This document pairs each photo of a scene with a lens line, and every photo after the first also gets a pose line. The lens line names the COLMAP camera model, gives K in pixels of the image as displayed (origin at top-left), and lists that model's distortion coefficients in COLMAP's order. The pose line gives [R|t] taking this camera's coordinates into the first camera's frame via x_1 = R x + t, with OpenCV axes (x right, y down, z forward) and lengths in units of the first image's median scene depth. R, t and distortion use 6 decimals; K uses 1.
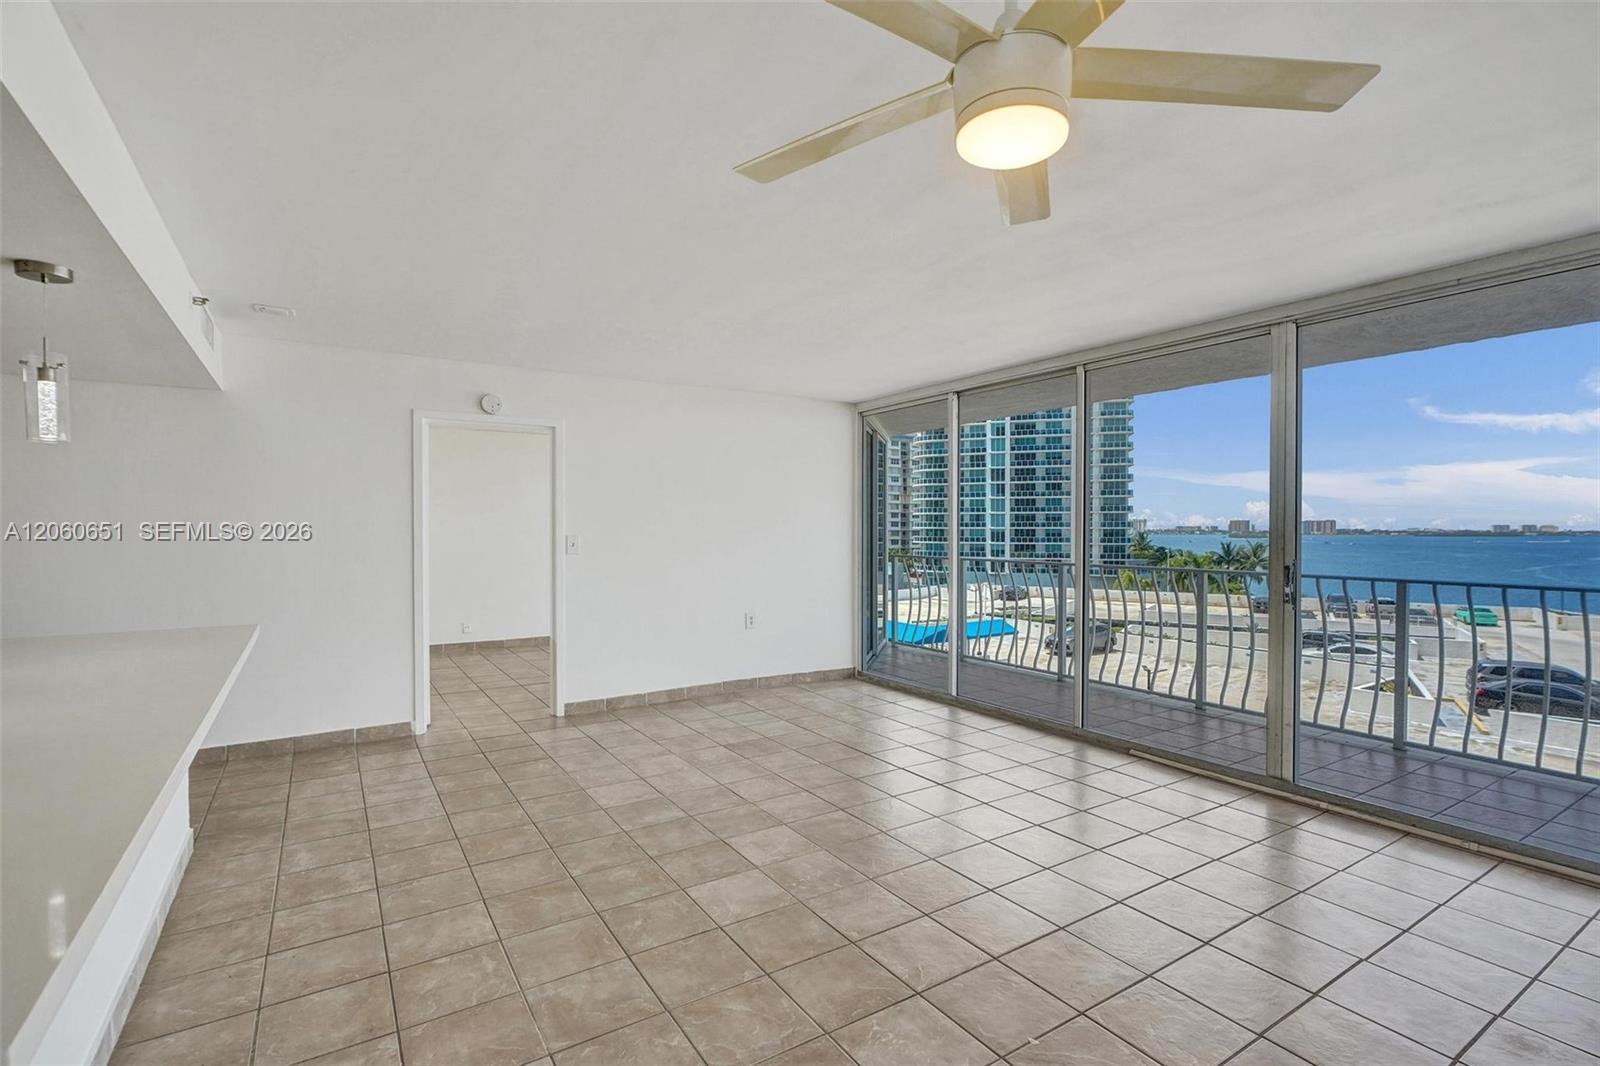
lens RADIAL K [[735.3, 0, 800.0], [0, 735.3, 533.0], [0, 0, 1]] dist [-0.001682, 0.000328]
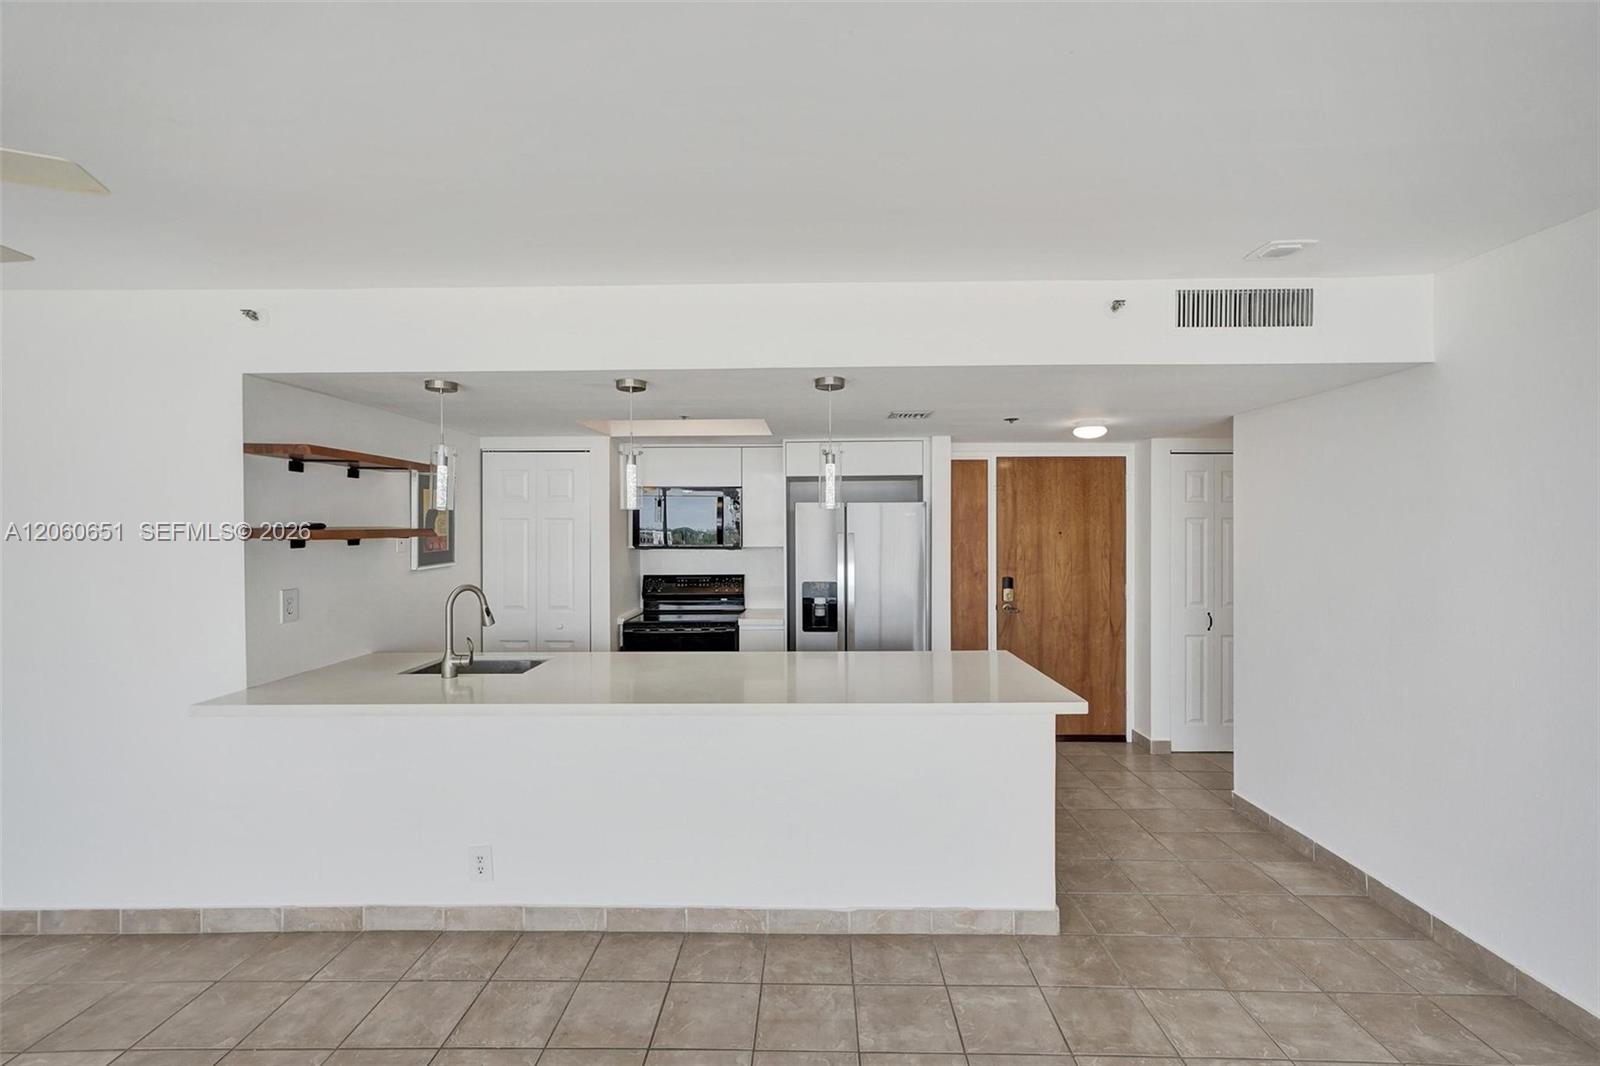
lens RADIAL K [[744.4, 0, 800.0], [0, 744.4, 533.0], [0, 0, 1]] dist [0.000015, 0.010179]
pose [[-0.565603, 0.013686, -0.824564, 0.094751], [0.000575, 0.999869, 0.016202, -0.072604], [0.824677, 0.008690, -0.565537, 1.189760]]
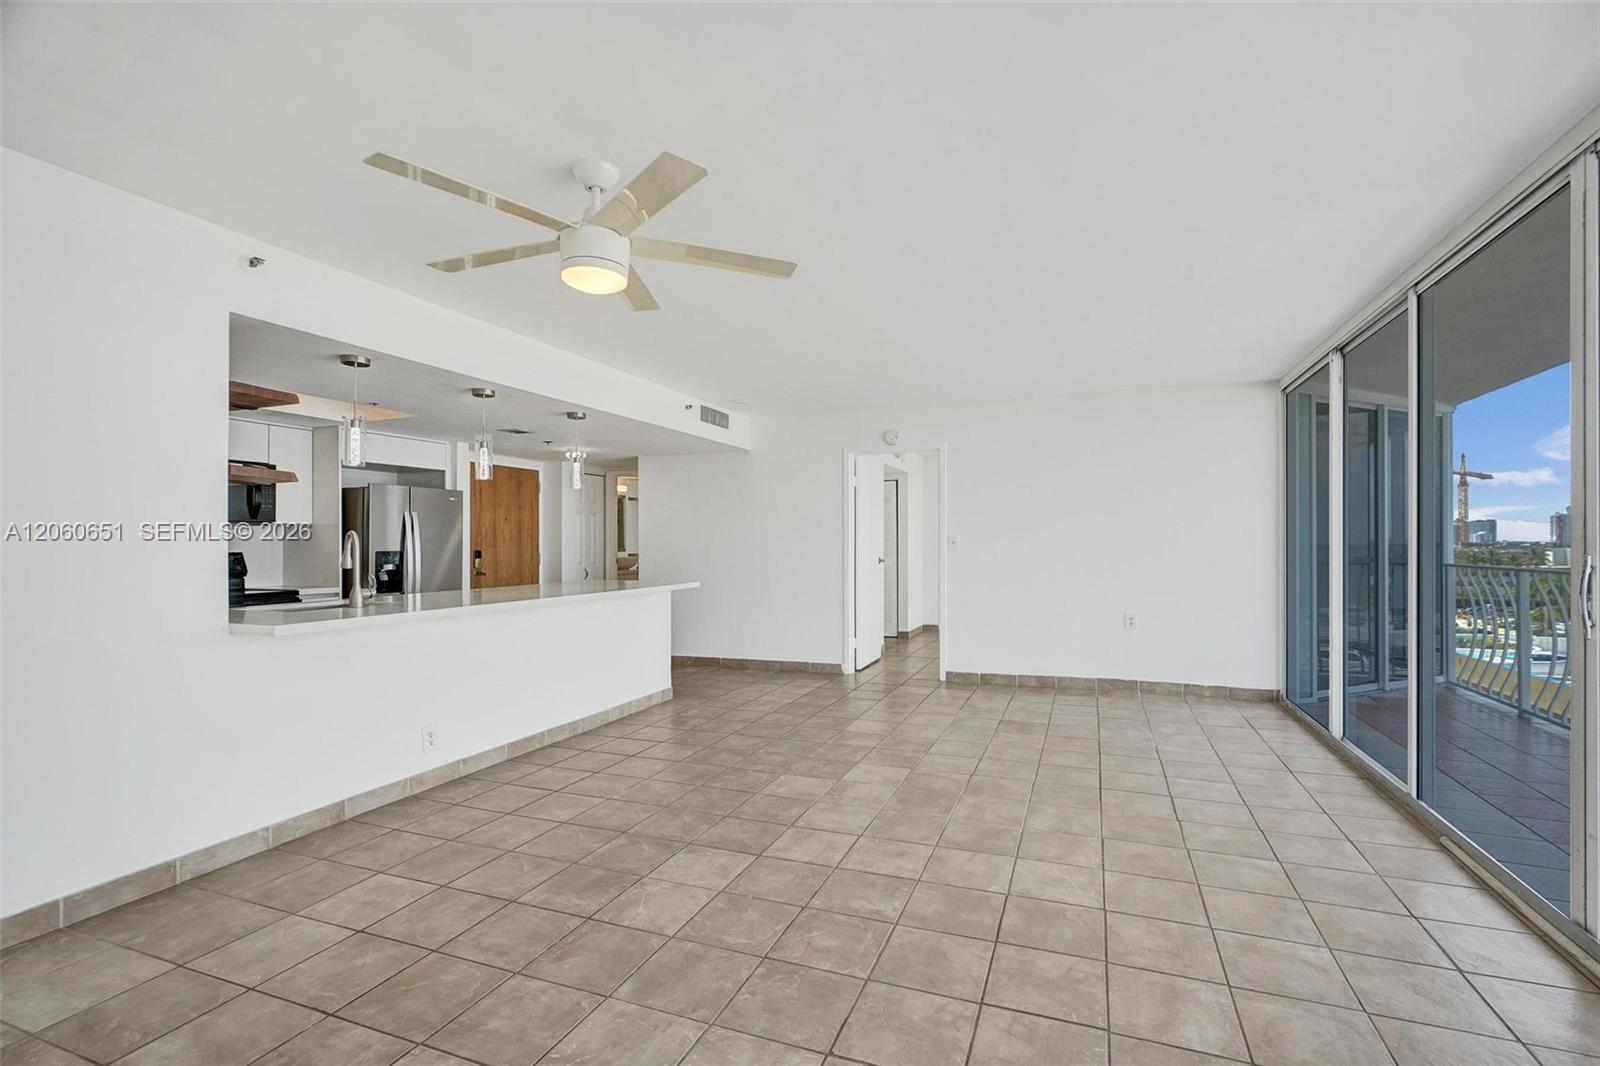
lens RADIAL K [[722.7, 0, 848.7], [0, 722.7, 537.0], [0, 0, 1]] dist [-0.001624, 0.000139]
pose [[0.614383, -0.006883, -0.788978, 0.882229], [-0.001567, 0.999949, -0.009944, 0.030654], [0.789007, 0.007346, 0.614341, 0.197451]]
